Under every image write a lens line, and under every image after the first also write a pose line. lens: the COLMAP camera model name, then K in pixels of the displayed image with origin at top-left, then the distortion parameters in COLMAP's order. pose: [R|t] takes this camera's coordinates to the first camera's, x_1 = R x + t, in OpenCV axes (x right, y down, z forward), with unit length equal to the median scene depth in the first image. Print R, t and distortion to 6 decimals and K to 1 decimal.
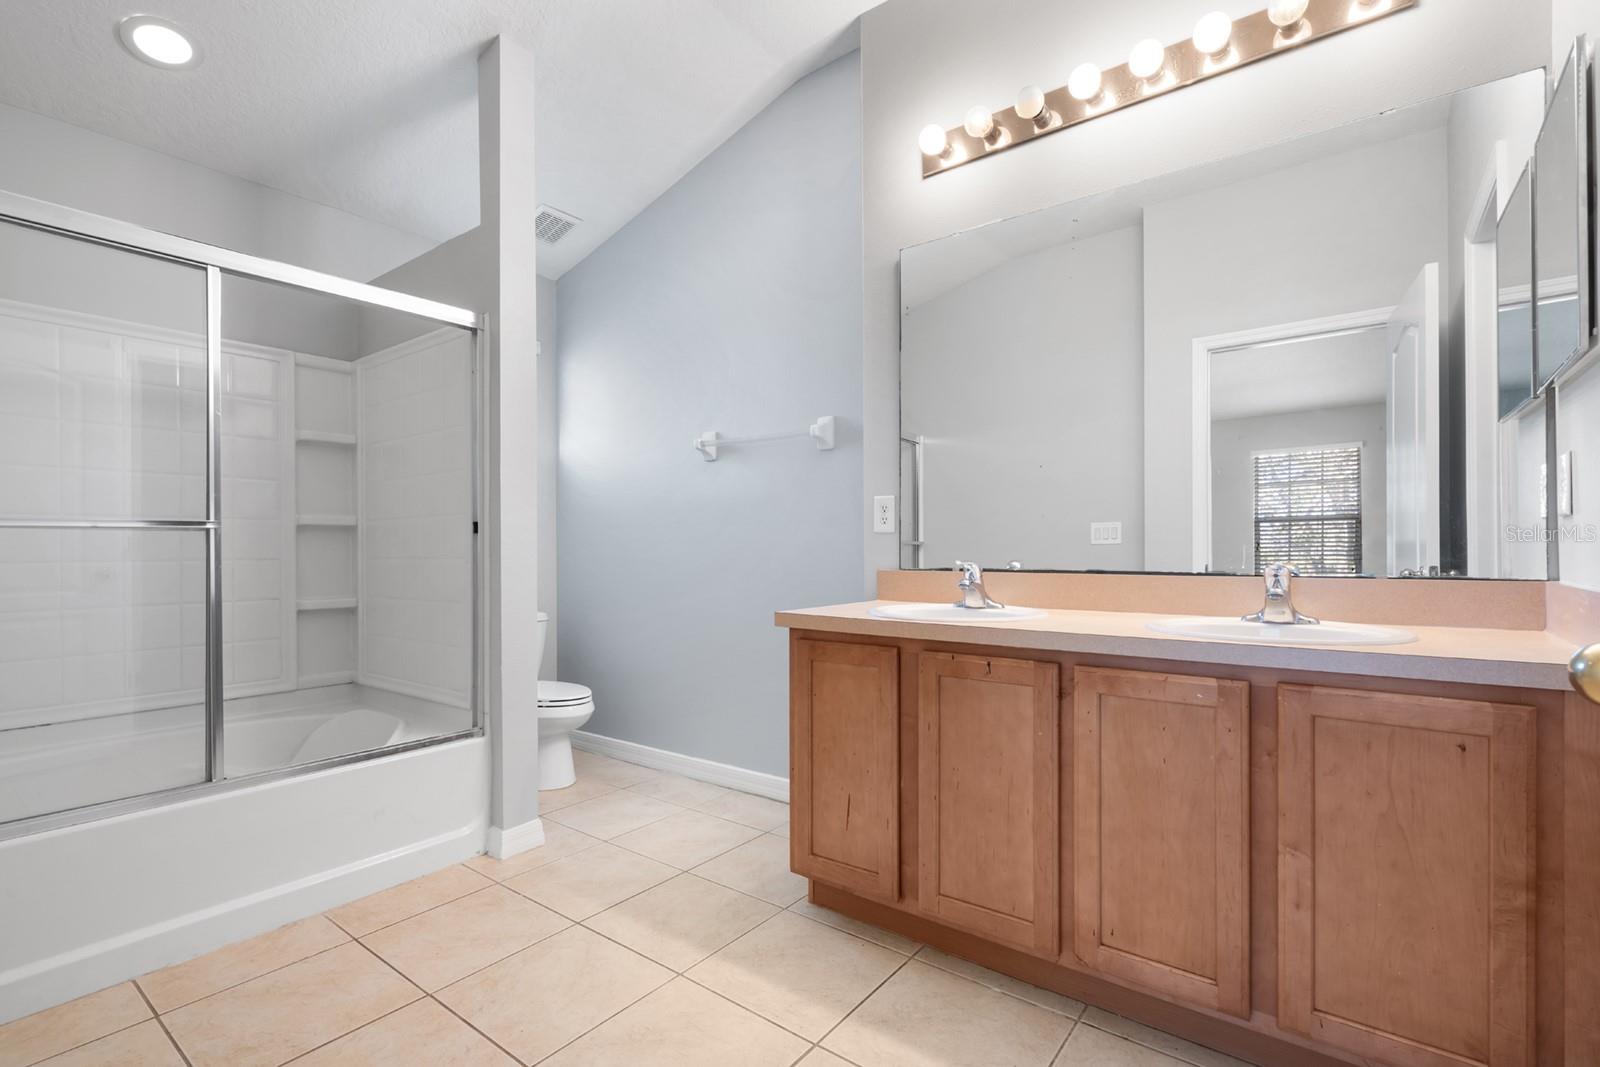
lens RADIAL K [[734.3, 0, 794.8], [0, 734.3, 548.1], [0, 0, 1]] dist [-0.001206, -0.000472]
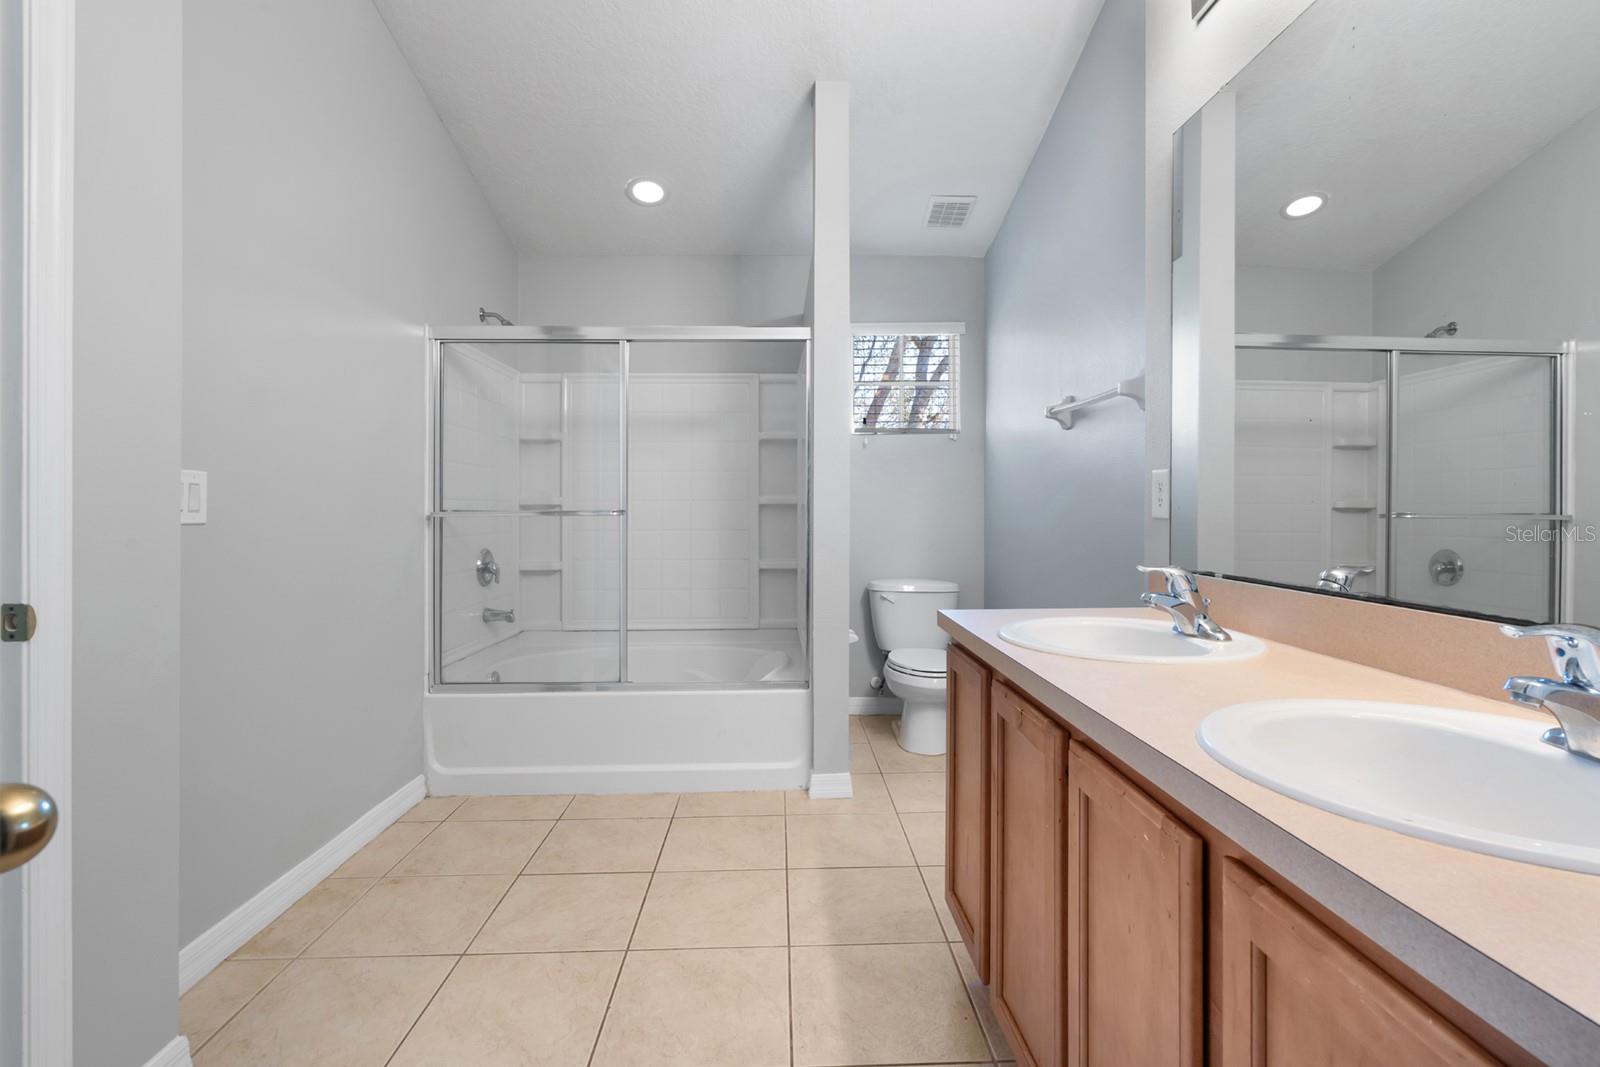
lens RADIAL K [[735.7, 0, 796.3], [0, 735.7, 515.0], [0, 0, 1]] dist [0.000804, 0.000436]
pose [[0.641349, 0.007235, -0.767215, 0.466547], [0.000552, 0.999951, 0.009892, -0.031583], [0.767249, -0.006767, 0.641313, 0.243801]]
